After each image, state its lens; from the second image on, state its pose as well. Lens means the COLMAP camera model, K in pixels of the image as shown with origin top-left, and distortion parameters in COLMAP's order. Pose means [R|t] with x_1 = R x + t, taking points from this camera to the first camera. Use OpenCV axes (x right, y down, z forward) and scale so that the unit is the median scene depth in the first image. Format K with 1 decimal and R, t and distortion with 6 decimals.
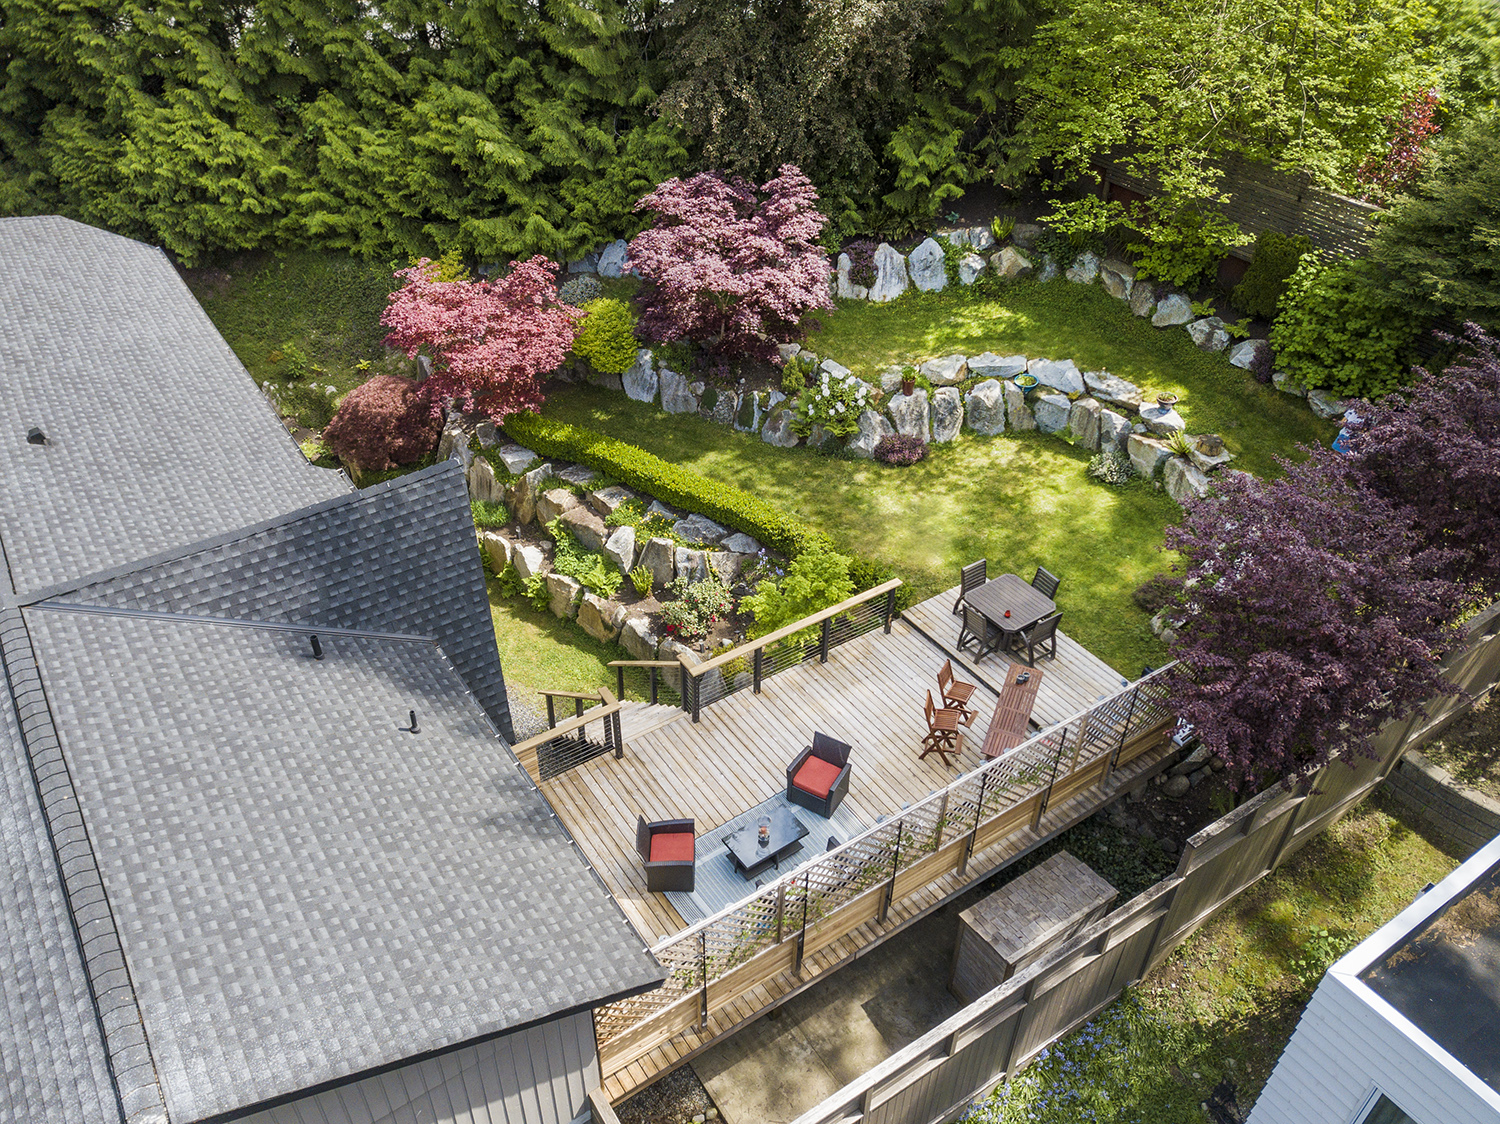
lens RADIAL K [[1126.0, 0, 743.8], [0, 1126.0, 563.5], [0, 0, 1]] dist [0.028070, 0.009413]
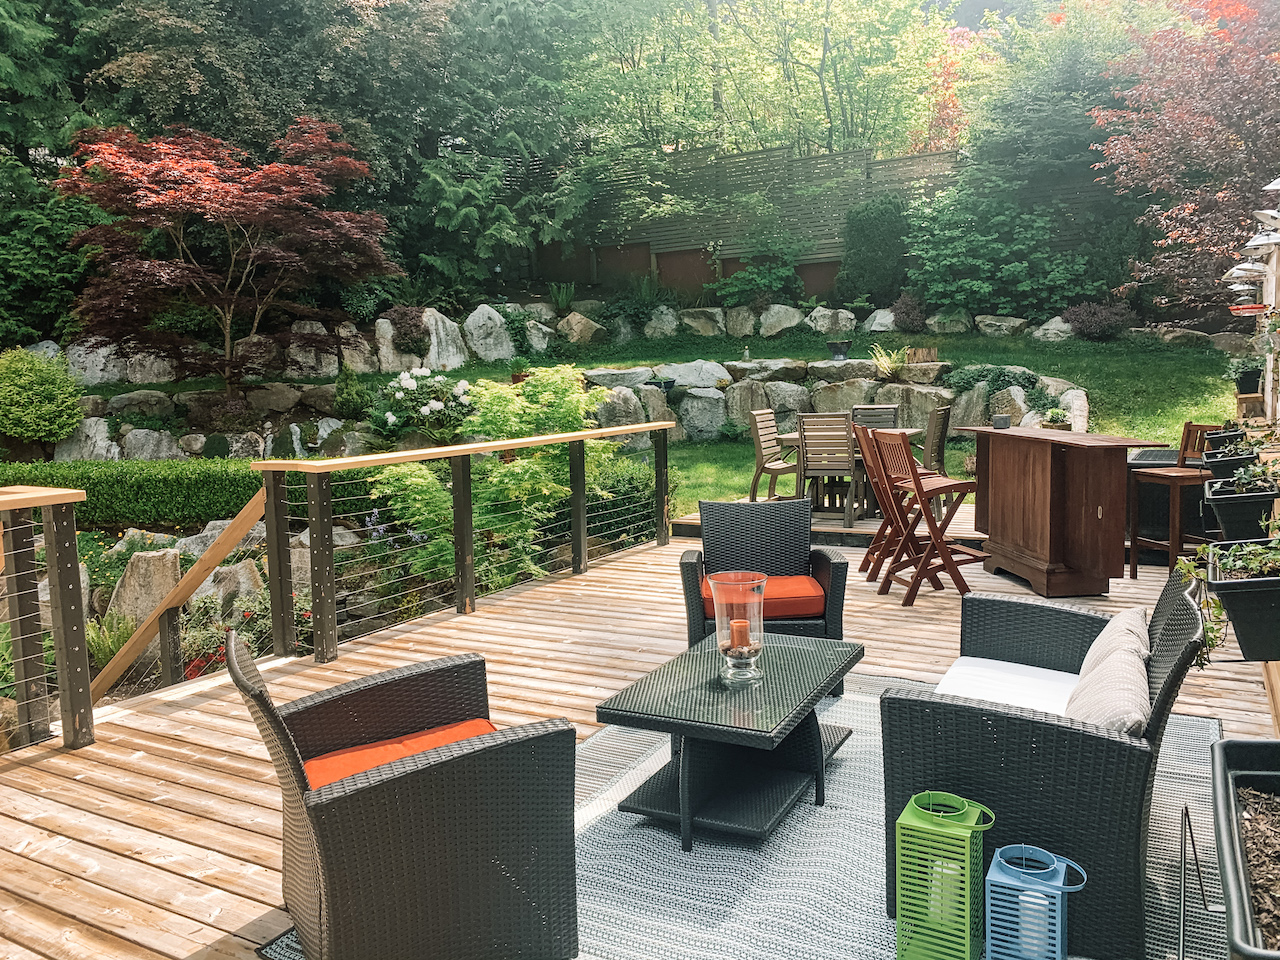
lens RADIAL K [[961.0, 0, 642.6], [0, 961.0, 476.8], [0, 0, 1]] dist [0.007517, 0.006228]
pose [[0.889327, -0.075633, 0.450974, -0.059385], [0.307987, 0.828051, -0.468482, 0.182776], [-0.337997, 0.555528, 0.759702, 0.492950]]
